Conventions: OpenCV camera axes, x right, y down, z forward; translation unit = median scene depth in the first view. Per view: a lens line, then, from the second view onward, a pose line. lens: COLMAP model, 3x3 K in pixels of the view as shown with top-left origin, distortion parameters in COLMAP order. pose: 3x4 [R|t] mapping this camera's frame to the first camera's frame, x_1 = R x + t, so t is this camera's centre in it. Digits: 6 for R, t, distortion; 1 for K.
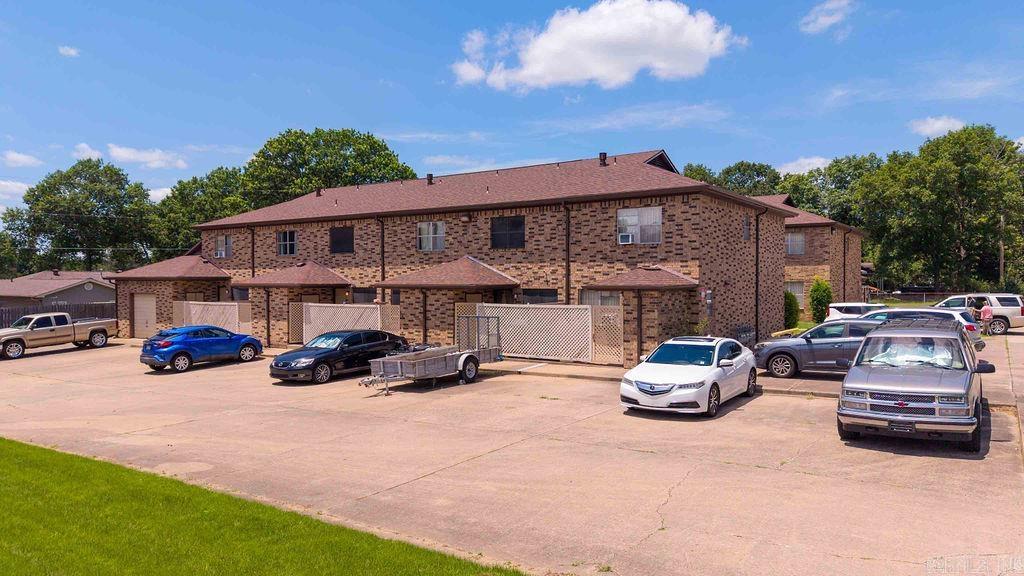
lens RADIAL K [[679.5, 0, 512.0], [0, 679.5, 288.0], [0, 0, 1]] dist [0.027077, -0.003888]
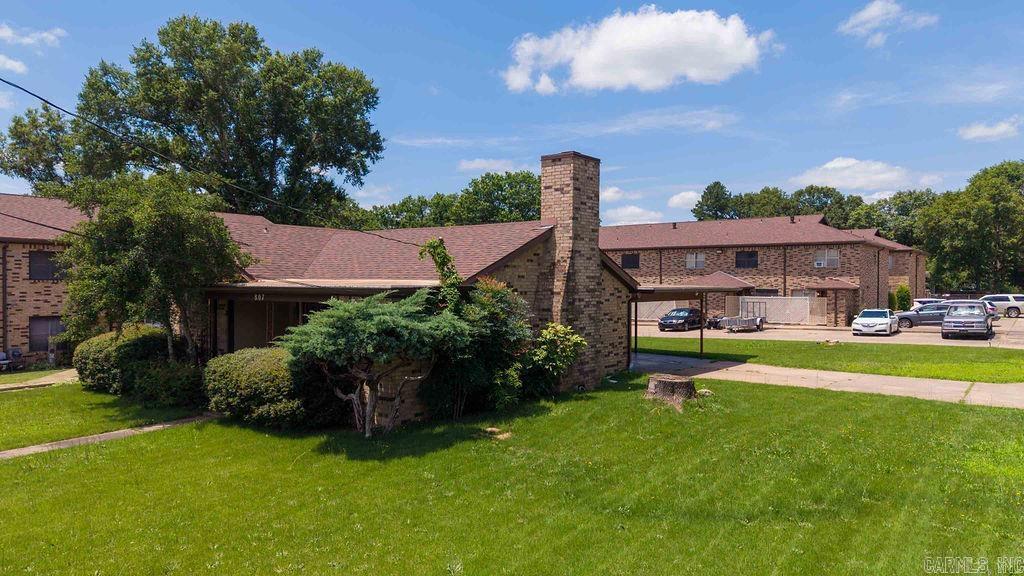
lens RADIAL K [[671.9, 0, 524.5], [0, 671.9, 290.4], [0, 0, 1]] dist [0.035799, -0.020538]
pose [[0.999325, 0.006545, -0.036149, -0.416859], [-0.006562, 0.999978, -0.000359, 0.007183], [0.036146, 0.000596, 0.999346, -0.684598]]
